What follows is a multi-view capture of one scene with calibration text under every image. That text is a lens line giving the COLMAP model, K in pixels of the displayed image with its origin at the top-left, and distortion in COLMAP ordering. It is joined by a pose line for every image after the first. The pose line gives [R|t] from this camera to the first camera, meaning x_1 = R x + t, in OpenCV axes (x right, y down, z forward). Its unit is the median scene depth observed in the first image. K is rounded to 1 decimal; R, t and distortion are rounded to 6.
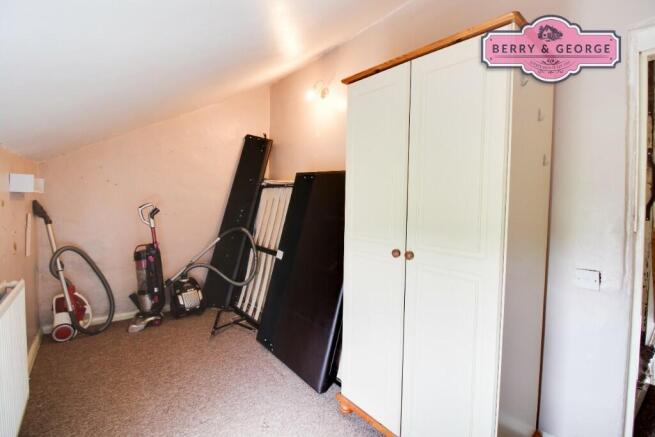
lens RADIAL K [[304.2, 0, 332.3], [0, 304.2, 206.2], [0, 0, 1]] dist [-0.002164, -0.010983]
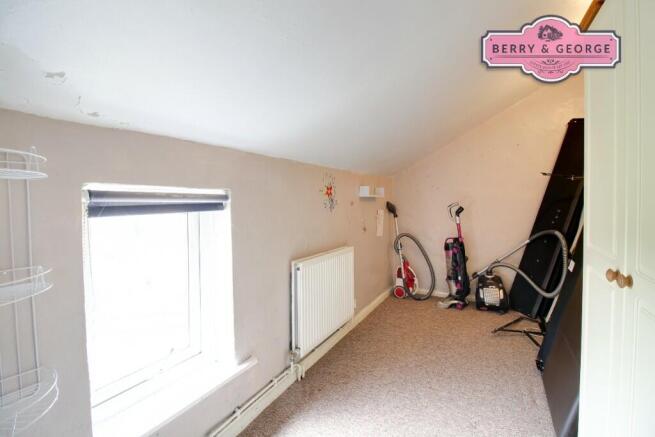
lens RADIAL K [[304.2, 0, 332.3], [0, 304.2, 206.2], [0, 0, 1]] dist [-0.002164, -0.010983]
pose [[0.387762, 0.001626, -0.921758, 0.294574], [-0.005392, 0.999985, -0.000505, 0.005850], [0.921744, 0.005165, 0.387765, 0.107075]]
